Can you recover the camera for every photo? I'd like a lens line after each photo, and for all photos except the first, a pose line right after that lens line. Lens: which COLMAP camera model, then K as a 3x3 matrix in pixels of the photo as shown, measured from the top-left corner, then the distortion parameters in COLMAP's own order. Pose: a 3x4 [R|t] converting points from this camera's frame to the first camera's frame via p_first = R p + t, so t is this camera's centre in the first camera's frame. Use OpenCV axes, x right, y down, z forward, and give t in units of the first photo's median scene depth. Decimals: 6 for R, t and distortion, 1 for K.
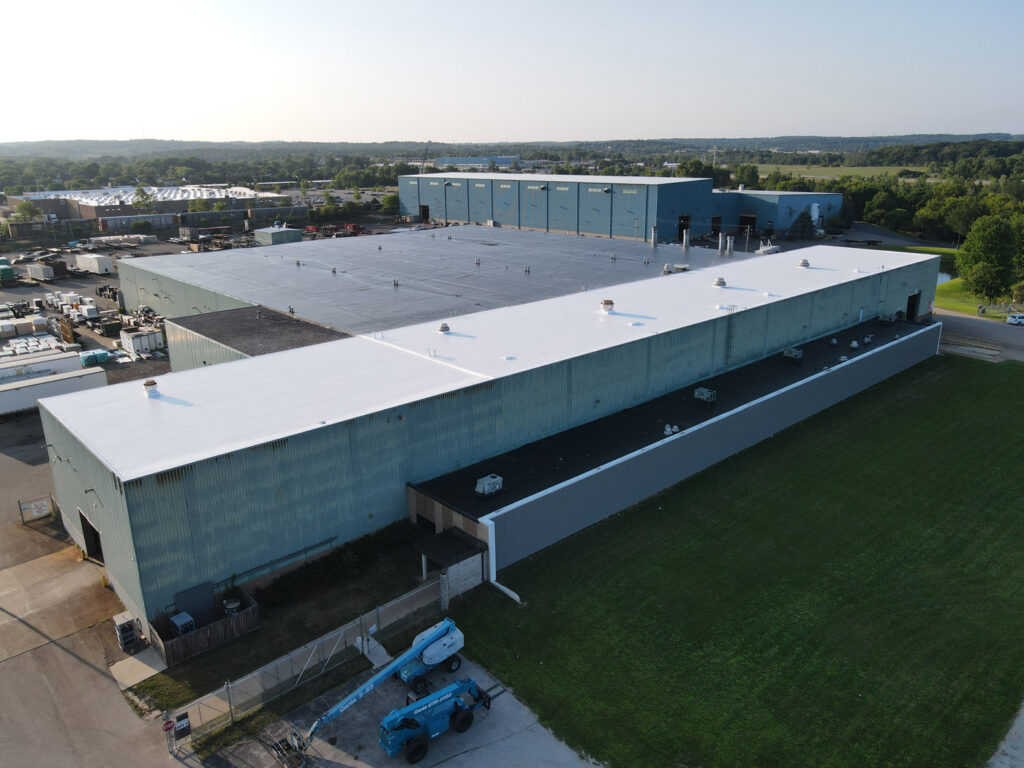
lens RADIAL K [[754.0, 0, 508.0], [0, 754.0, 381.2], [0, 0, 1]] dist [0.010940, 0.006070]
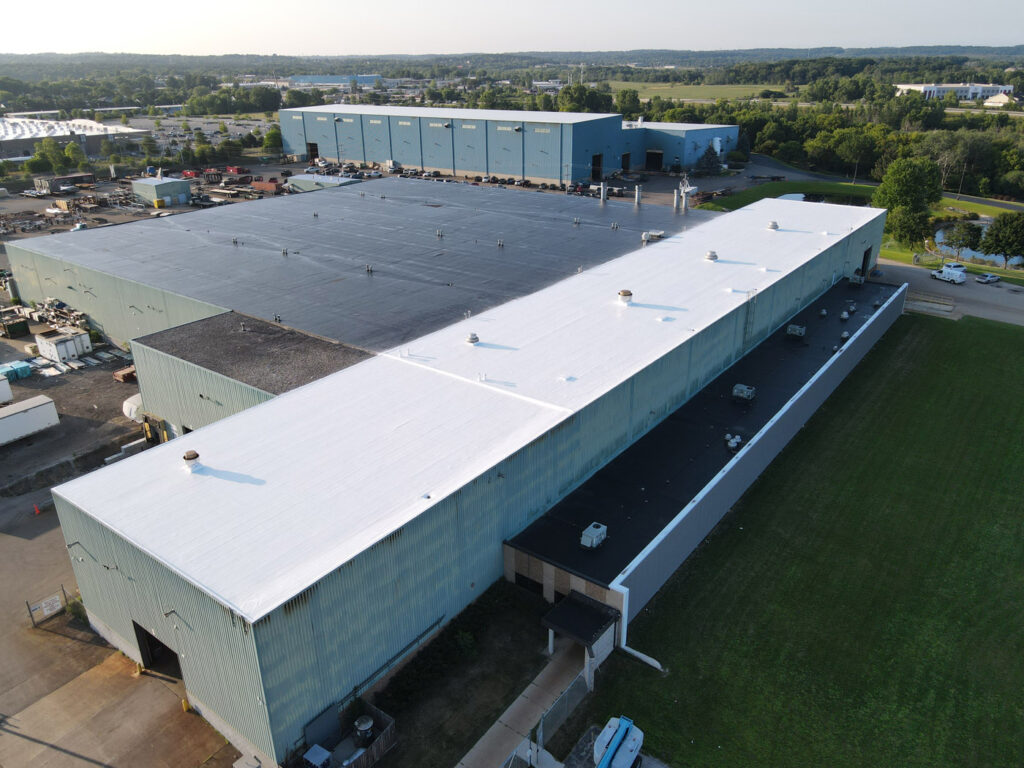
lens RADIAL K [[754.0, 0, 508.0], [0, 754.0, 381.2], [0, 0, 1]] dist [0.010940, 0.006070]
pose [[0.983510, -0.071005, 0.166331, -0.182382], [0.053743, 0.992904, 0.106080, -0.104905], [-0.172683, -0.095392, 0.980347, 0.085944]]
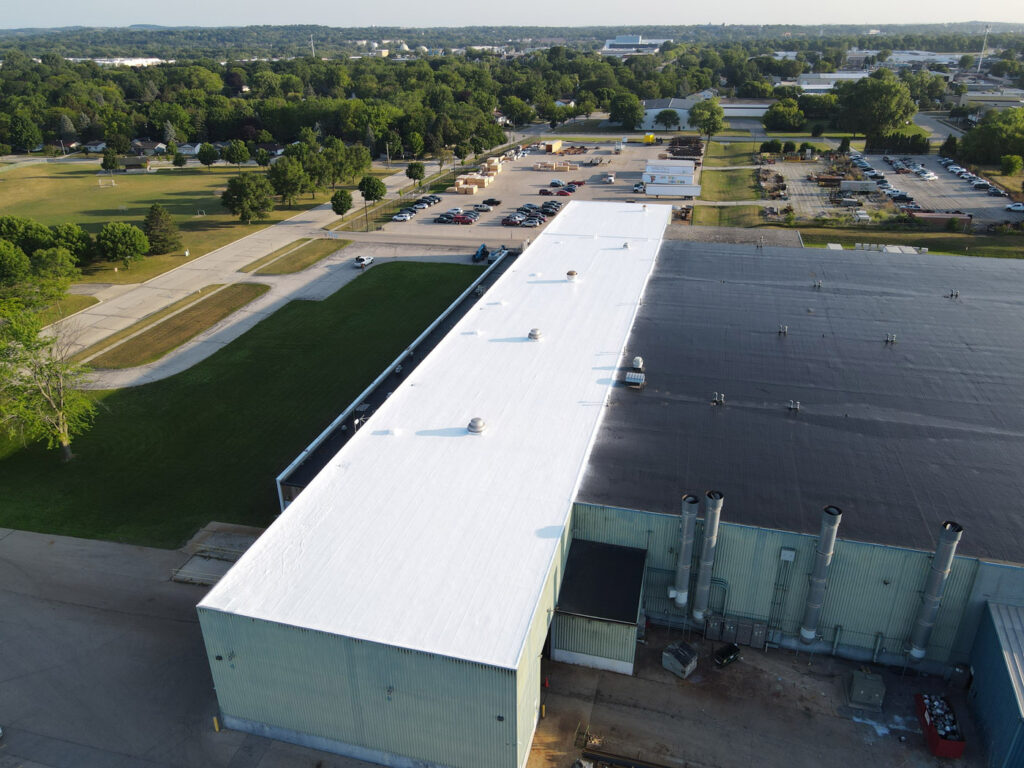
lens RADIAL K [[754.0, 0, 508.0], [0, 754.0, 381.2], [0, 0, 1]] dist [0.010940, 0.006070]
pose [[-0.843063, 0.246576, -0.477959, 0.876746], [-0.140242, 0.757167, 0.637989, -0.765648], [0.519208, 0.604895, -0.603759, 1.839749]]
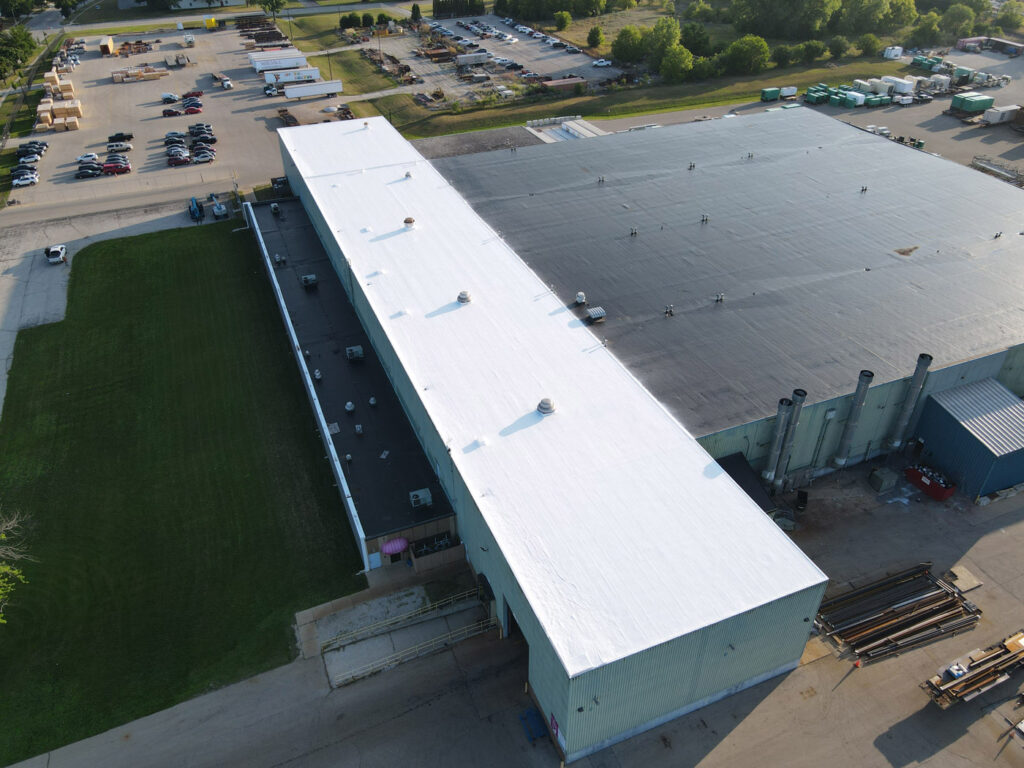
lens RADIAL K [[754.0, 0, 508.0], [0, 754.0, 381.2], [0, 0, 1]] dist [0.010940, 0.006070]
pose [[-0.344015, 0.554053, -0.758076, 1.170094], [-0.267697, 0.715974, 0.644763, -0.764536], [0.899995, 0.424743, -0.097988, 1.398942]]
